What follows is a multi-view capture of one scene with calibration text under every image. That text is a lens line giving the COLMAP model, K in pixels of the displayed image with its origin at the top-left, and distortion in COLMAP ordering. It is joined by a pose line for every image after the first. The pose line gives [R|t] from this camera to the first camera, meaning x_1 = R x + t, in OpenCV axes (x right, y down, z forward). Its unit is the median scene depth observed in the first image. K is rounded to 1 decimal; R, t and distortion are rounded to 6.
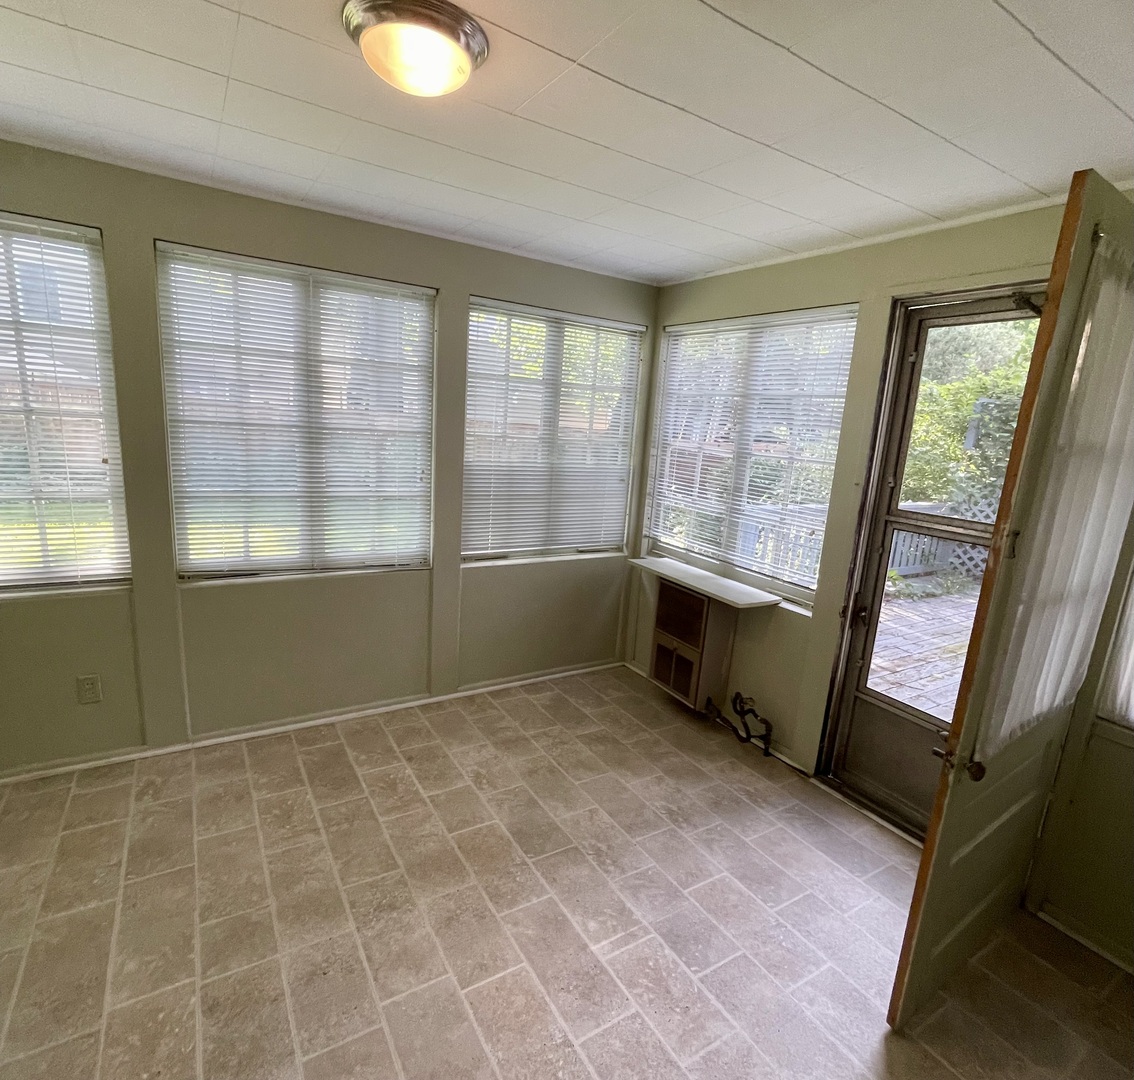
lens RADIAL K [[609.7, 0, 567.0], [0, 609.7, 540.0], [0, 0, 1]] dist [0.001601, 0.000137]
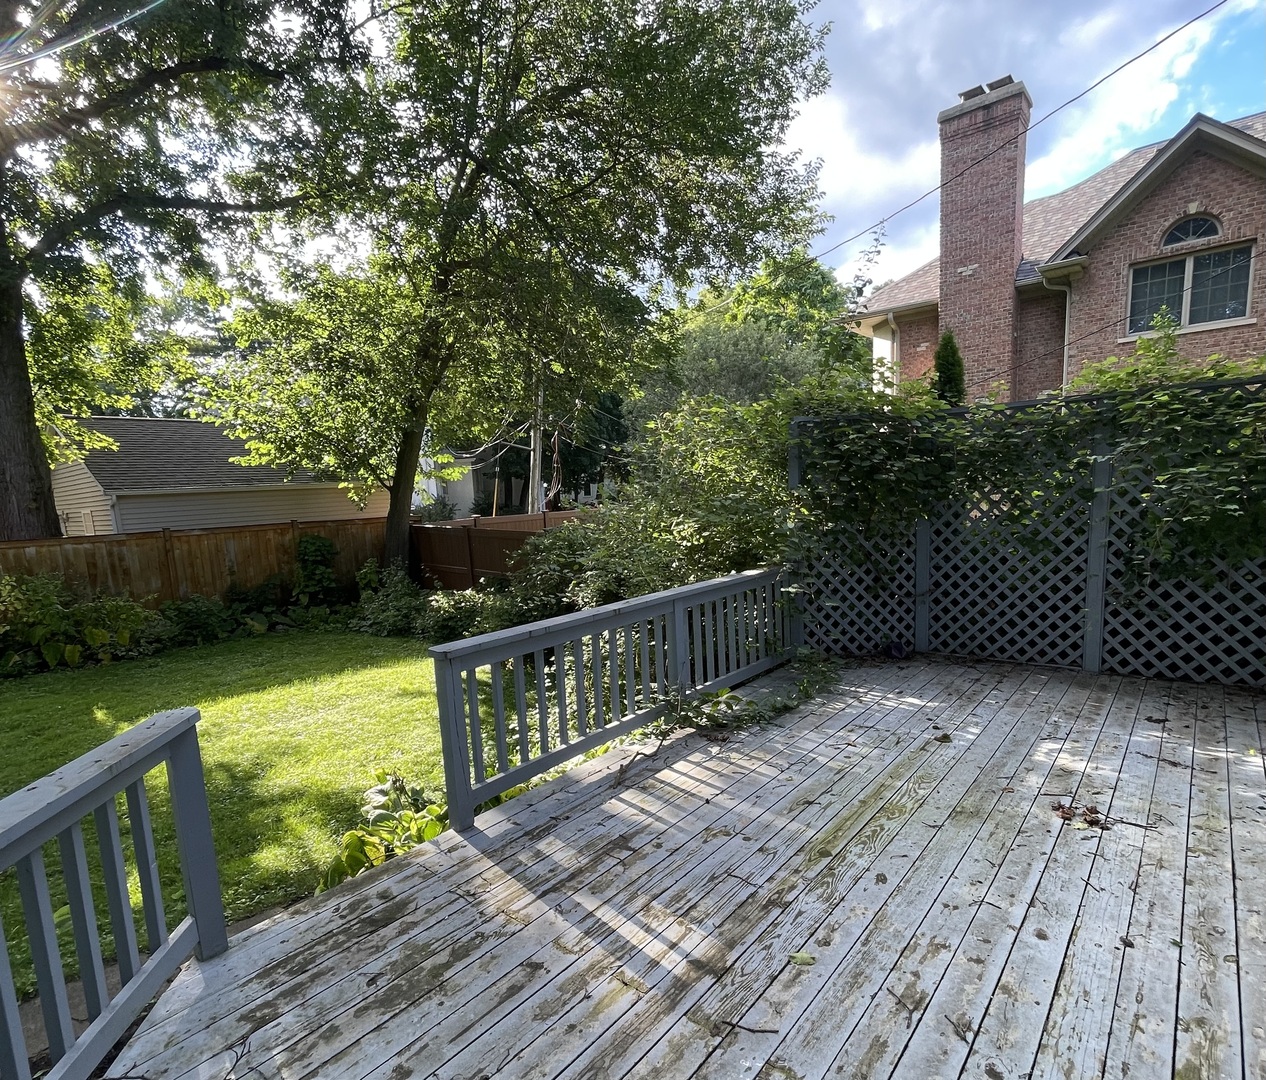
lens RADIAL K [[669.1, 0, 631.6], [0, 669.1, 574.2], [0, 0, 1]] dist [-0.000391, 0.011036]
pose [[0.943236, -0.157991, 0.292137, 0.236883], [0.177788, 0.983158, -0.042327, -0.050731], [-0.280530, 0.091863, 0.955439, 0.319030]]
